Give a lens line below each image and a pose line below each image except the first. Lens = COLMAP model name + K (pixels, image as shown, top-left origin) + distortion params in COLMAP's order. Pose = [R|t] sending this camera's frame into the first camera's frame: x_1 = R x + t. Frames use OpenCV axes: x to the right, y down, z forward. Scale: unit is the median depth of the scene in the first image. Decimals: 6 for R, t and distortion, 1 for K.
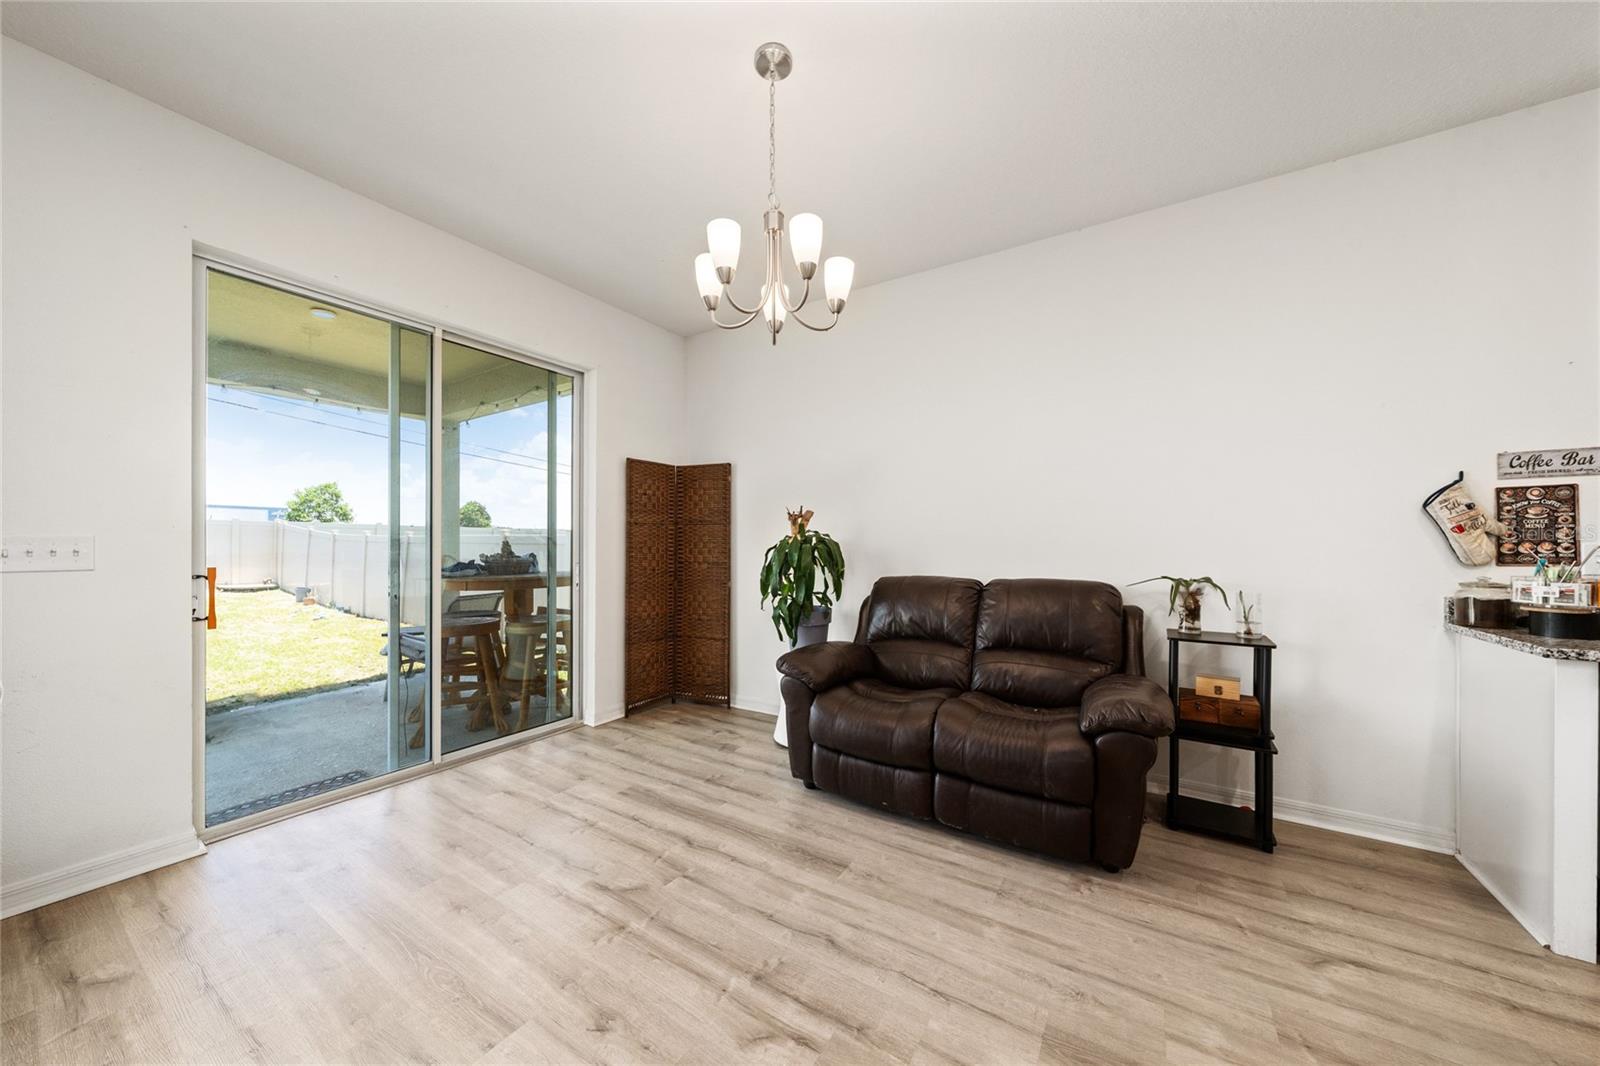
lens RADIAL K [[550.7, 0, 790.1], [0, 550.7, 542.4], [0, 0, 1]] dist [-0.004074, 0.000326]
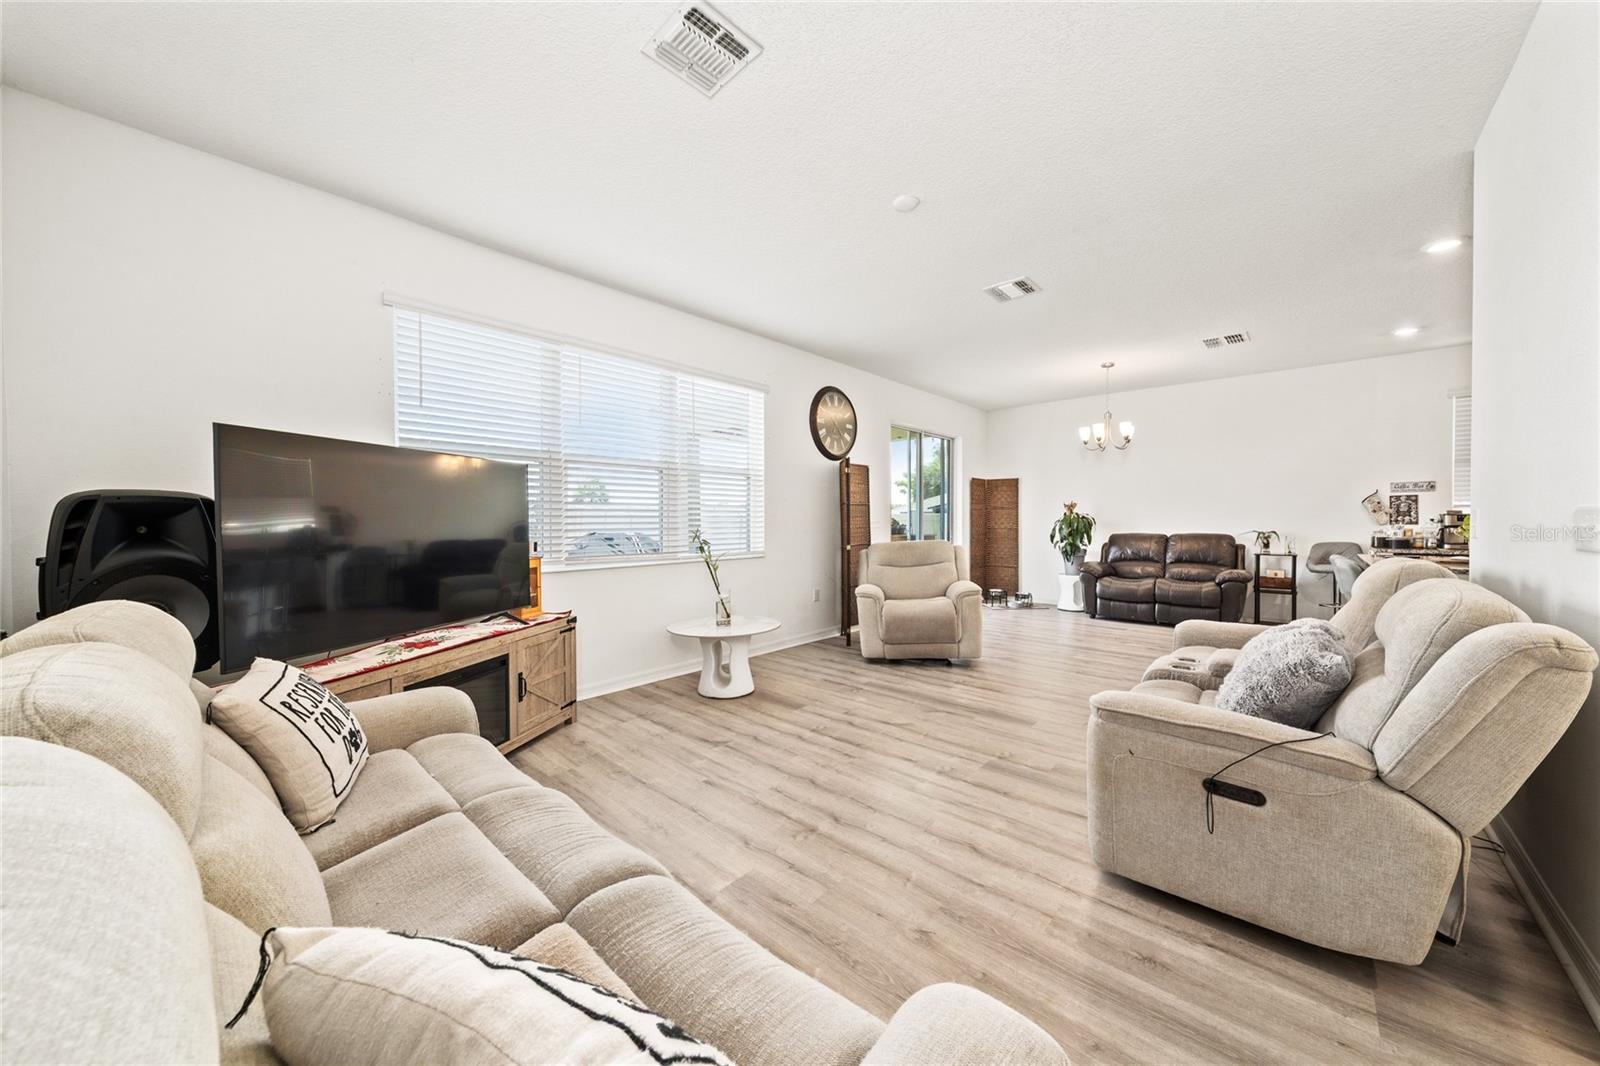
lens RADIAL K [[550.7, 0, 804.2], [0, 550.7, 519.8], [0, 0, 1]] dist [-0.004074, 0.000326]
pose [[0.987082, -0.000734, -0.160215, -0.865998], [-0.000038, 0.999988, -0.004813, 0.024030], [0.160217, 0.004757, 0.987070, -1.663748]]
